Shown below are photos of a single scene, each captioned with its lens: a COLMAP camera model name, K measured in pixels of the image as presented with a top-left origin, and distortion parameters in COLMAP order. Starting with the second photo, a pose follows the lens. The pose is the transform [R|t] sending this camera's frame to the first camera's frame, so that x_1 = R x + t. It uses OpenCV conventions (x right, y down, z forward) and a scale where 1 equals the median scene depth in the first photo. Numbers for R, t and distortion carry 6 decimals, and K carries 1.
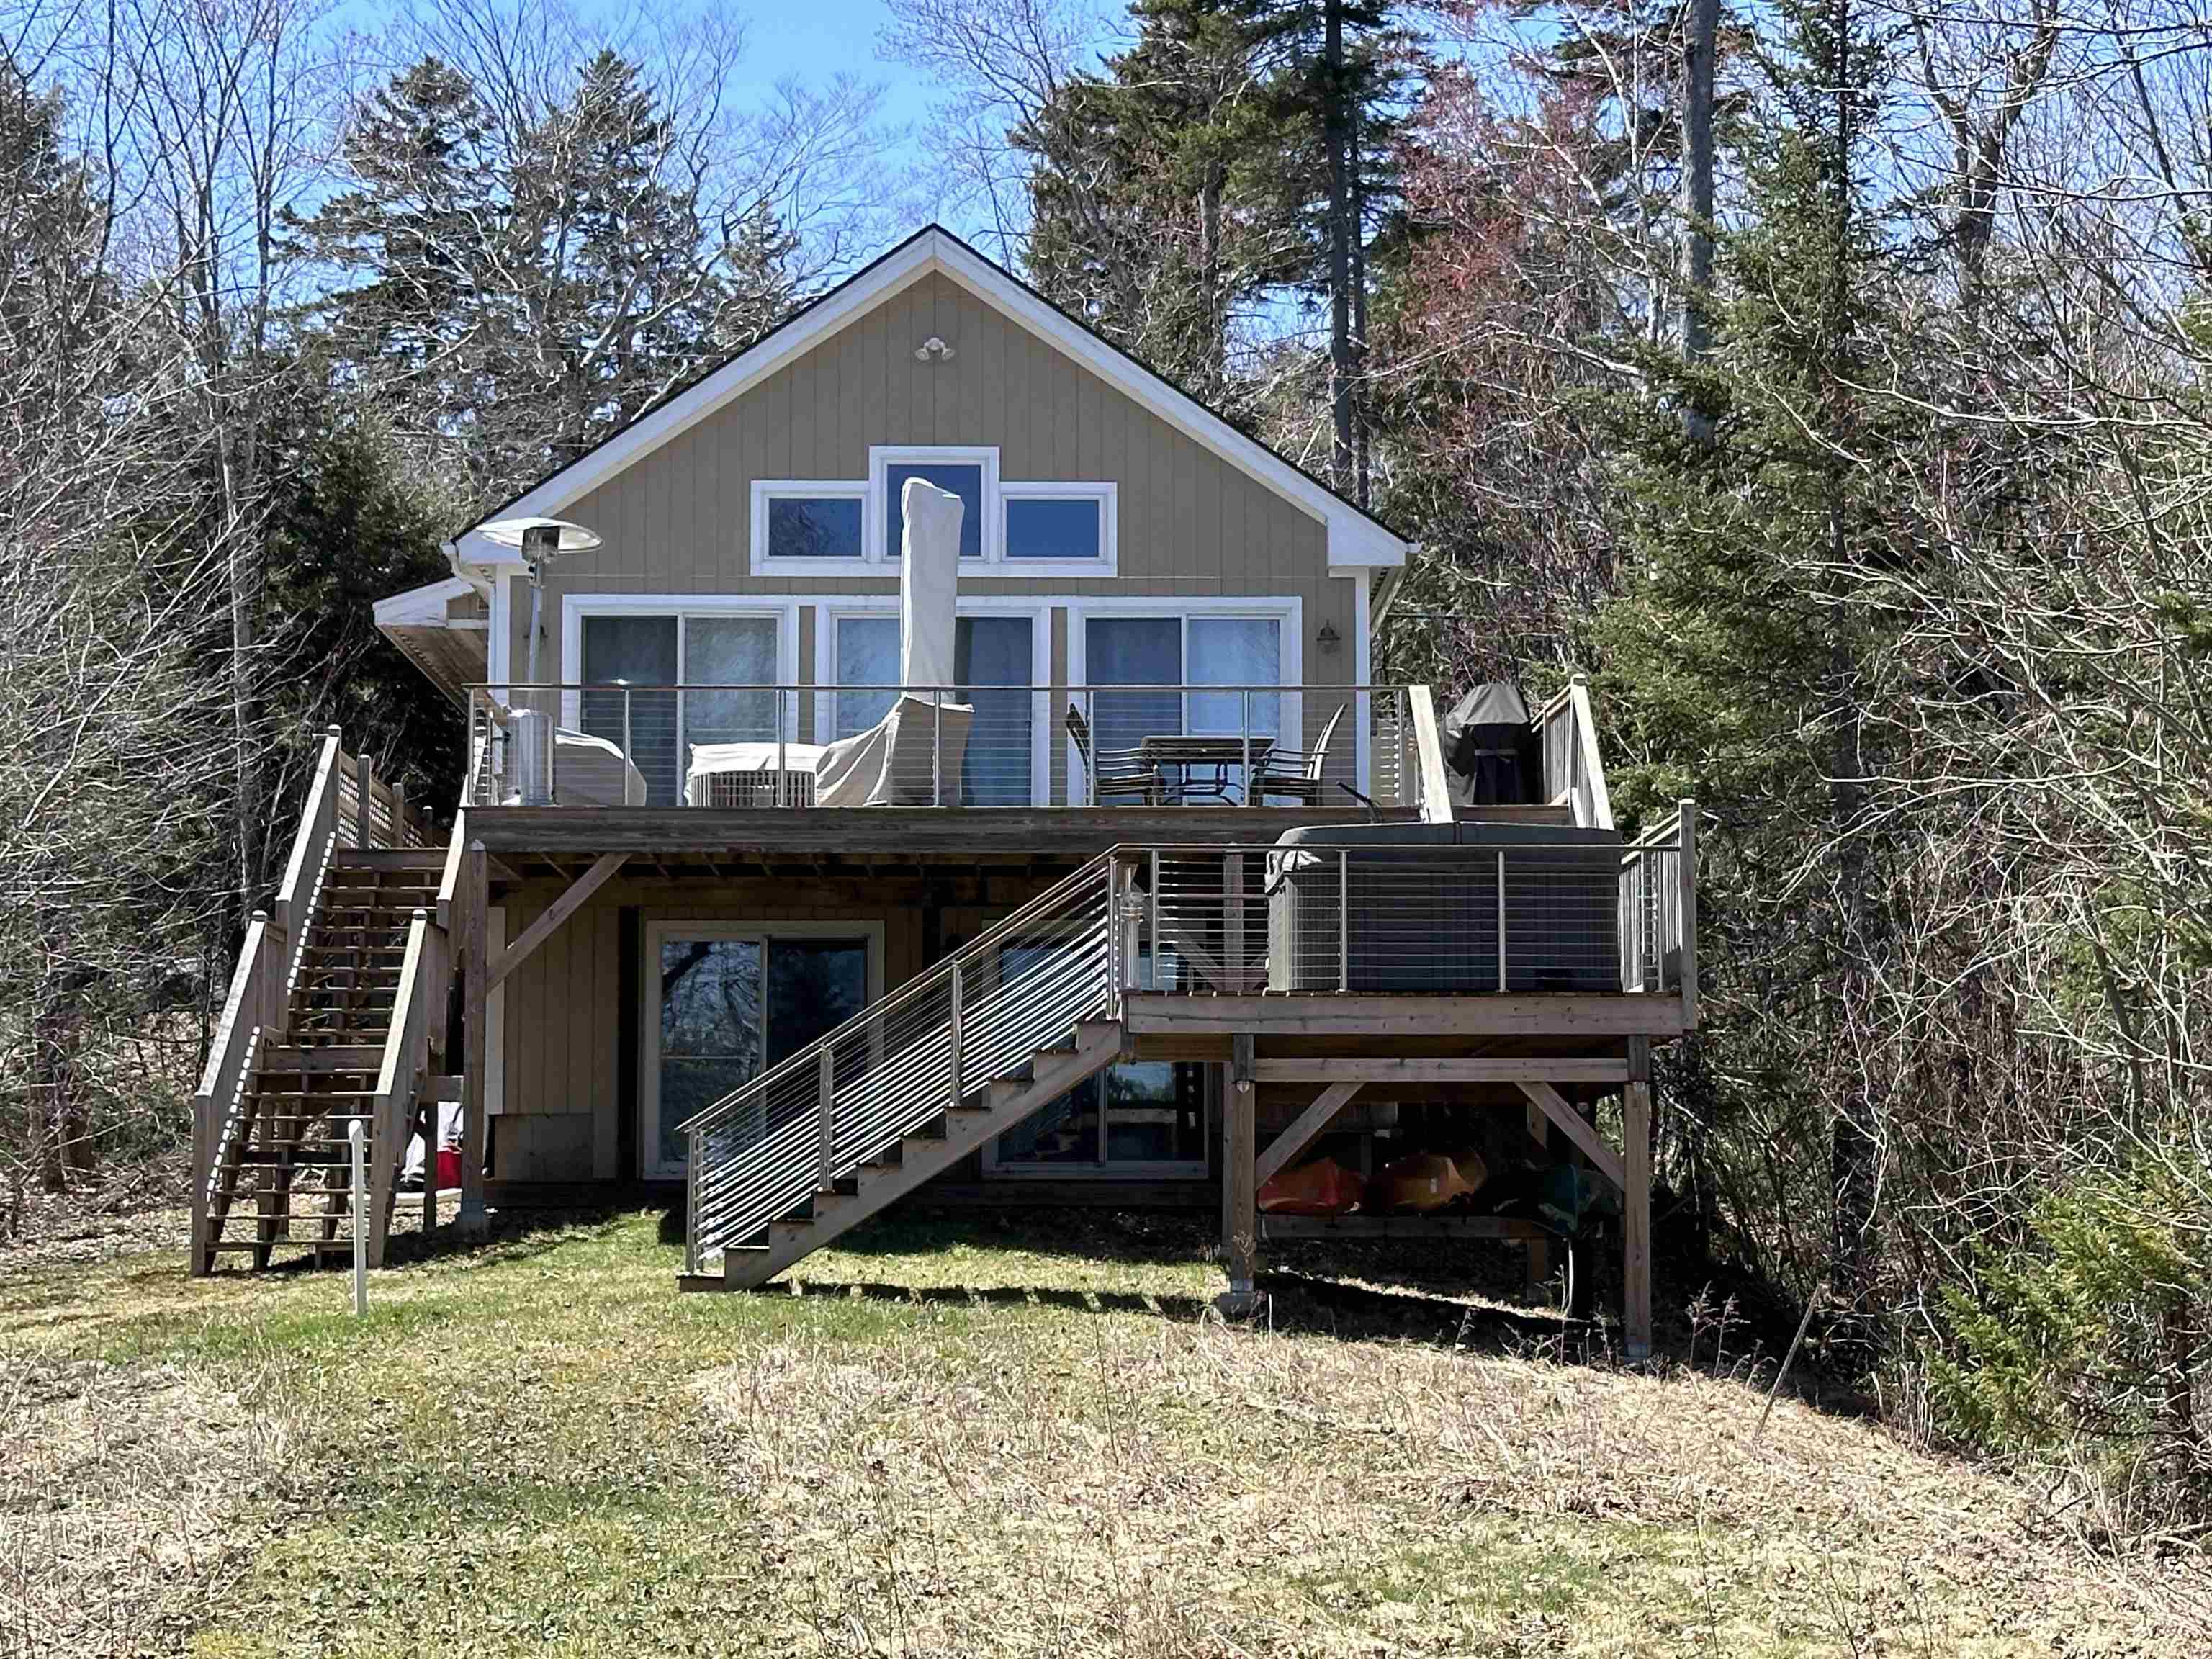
lens RADIAL K [[4723.2, 0, 1105.0], [0, 4723.2, 831.5], [0, 0, 1]] dist [0.042550, 0.139308]
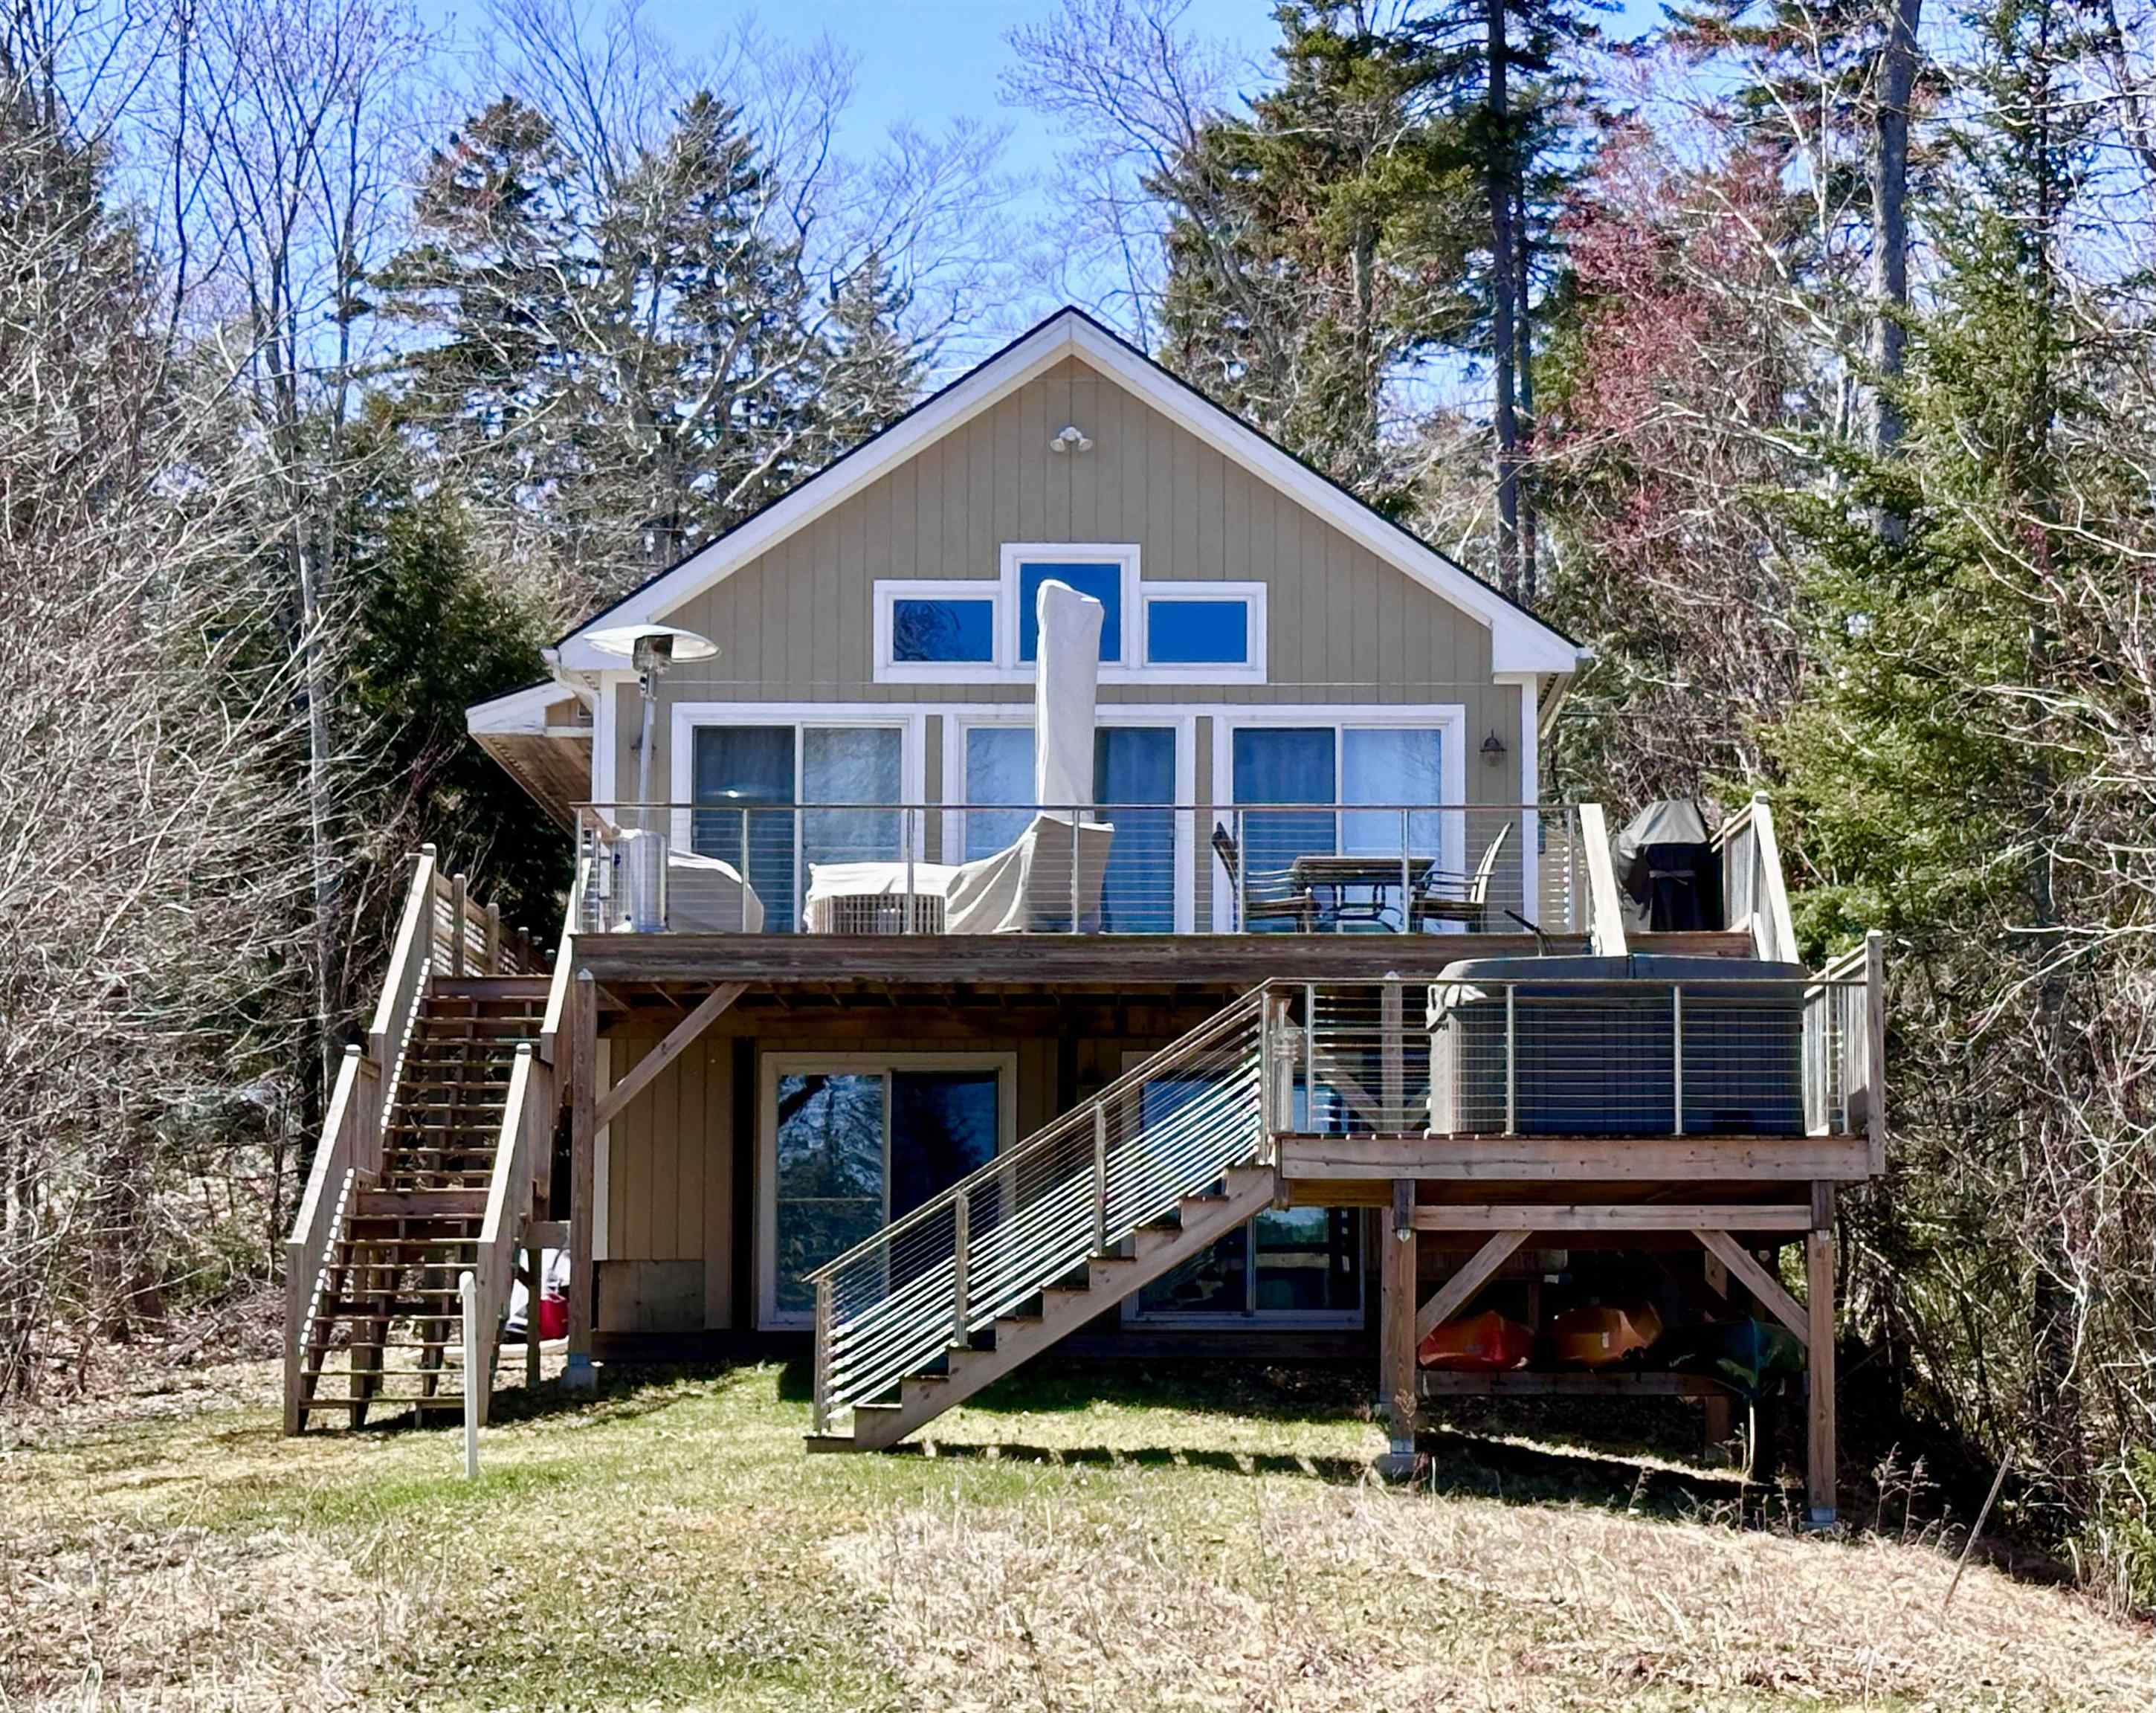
lens RADIAL K [[5718.5, 0, 1236.8], [0, 5718.5, 854.8], [0, 0, 1]] dist [0.054568, -0.022620]
pose [[0.999991, 0.000478, 0.004147, -0.008275], [-0.000466, 0.999995, -0.002977, -0.017284], [-0.004148, 0.002975, 0.999987, -0.132776]]
